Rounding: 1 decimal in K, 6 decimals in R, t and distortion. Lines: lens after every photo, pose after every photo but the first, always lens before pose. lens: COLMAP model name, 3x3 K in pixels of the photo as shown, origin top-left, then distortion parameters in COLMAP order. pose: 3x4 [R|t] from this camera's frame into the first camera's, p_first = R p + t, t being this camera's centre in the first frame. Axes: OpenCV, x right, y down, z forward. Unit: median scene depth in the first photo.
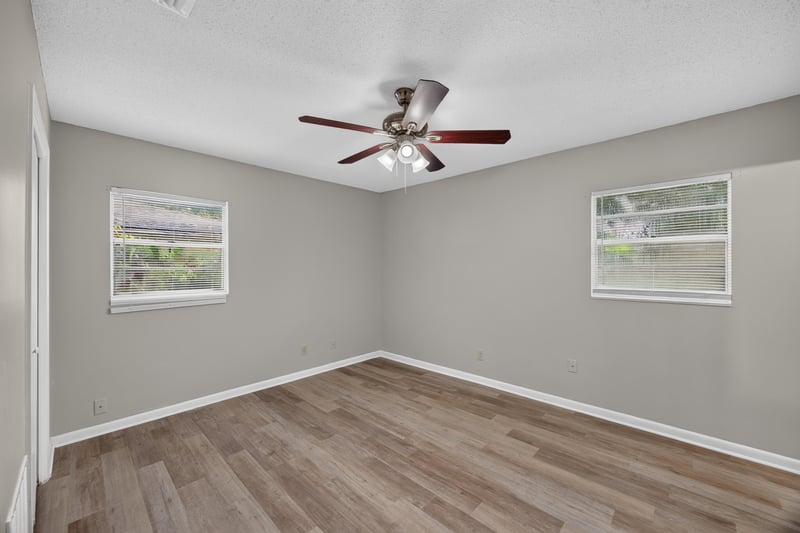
lens RADIAL K [[310.6, 0, 399.9], [0, 310.6, 267.7], [0, 0, 1]] dist [-0.013877, 0.002446]
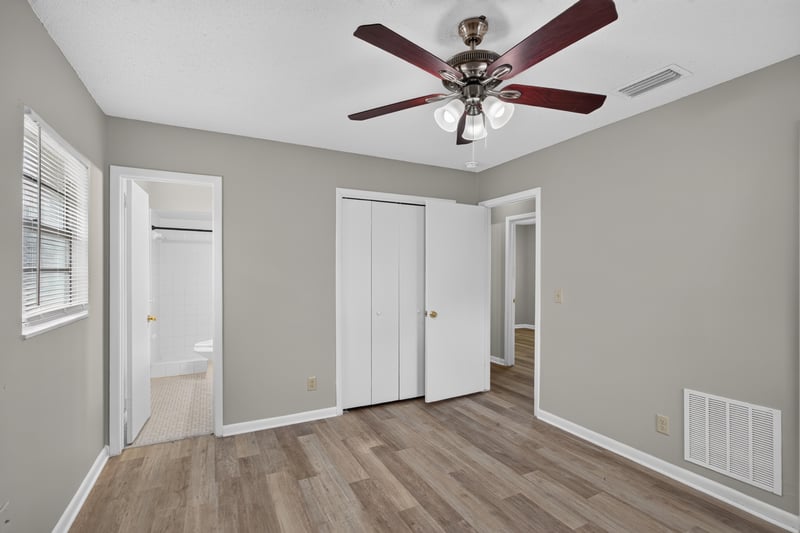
lens RADIAL K [[373.6, 0, 402.4], [0, 373.6, 268.3], [0, 0, 1]] dist [-0.017298, 0.001019]
pose [[-0.949156, 0.007709, 0.314712, -0.082026], [0.005020, 0.999944, -0.009354, 0.003082], [-0.314766, -0.007299, -0.949141, 1.501531]]
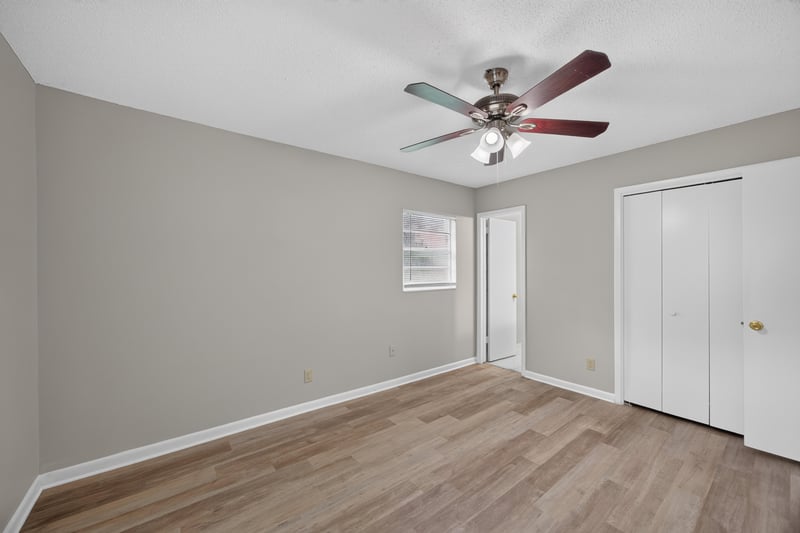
lens RADIAL K [[310.6, 0, 403.8], [0, 310.6, 264.2], [0, 0, 1]] dist [-0.013877, 0.002446]
pose [[0.141761, 0.021632, 0.989665, -0.735812], [0.002035, 0.999753, -0.022144, 0.013830], [-0.989899, 0.005153, 0.141682, 0.916429]]
